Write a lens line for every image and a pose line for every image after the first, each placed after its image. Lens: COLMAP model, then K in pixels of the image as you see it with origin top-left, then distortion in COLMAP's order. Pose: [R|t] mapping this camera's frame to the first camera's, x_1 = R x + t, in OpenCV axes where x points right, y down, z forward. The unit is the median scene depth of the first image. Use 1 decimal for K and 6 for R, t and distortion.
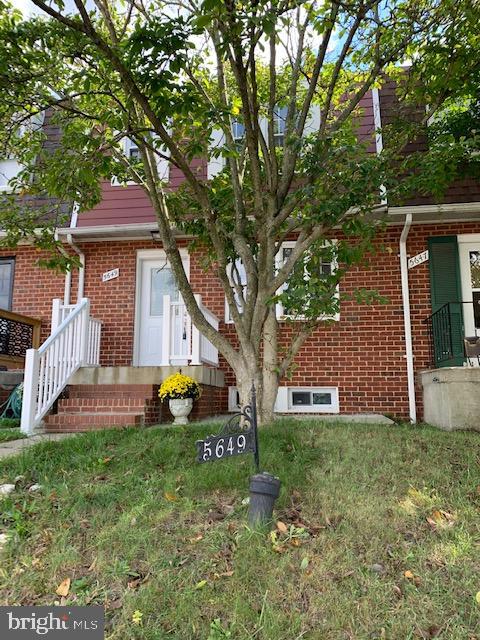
lens RADIAL K [[494.4, 0, 241.0], [0, 494.4, 323.1], [0, 0, 1]] dist [0.049941, -0.062430]
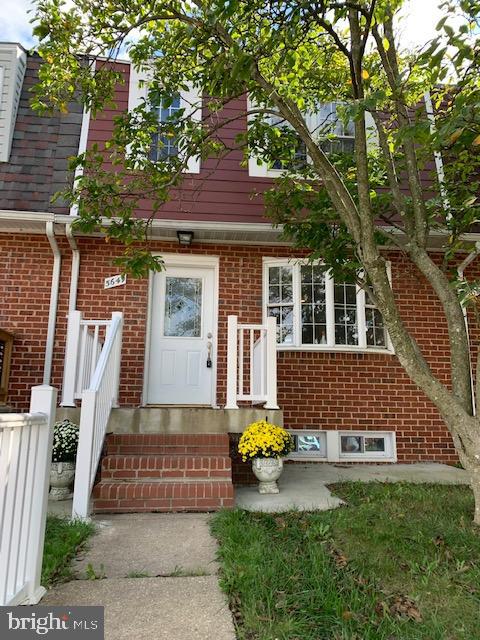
lens RADIAL K [[494.4, 0, 239.6], [0, 494.4, 315.5], [0, 0, 1]] dist [0.049941, -0.062430]
pose [[0.967328, 0.060385, 0.246232, -0.290077], [-0.050853, 0.997697, -0.044894, -0.019868], [-0.248375, 0.030906, 0.968171, 0.219209]]
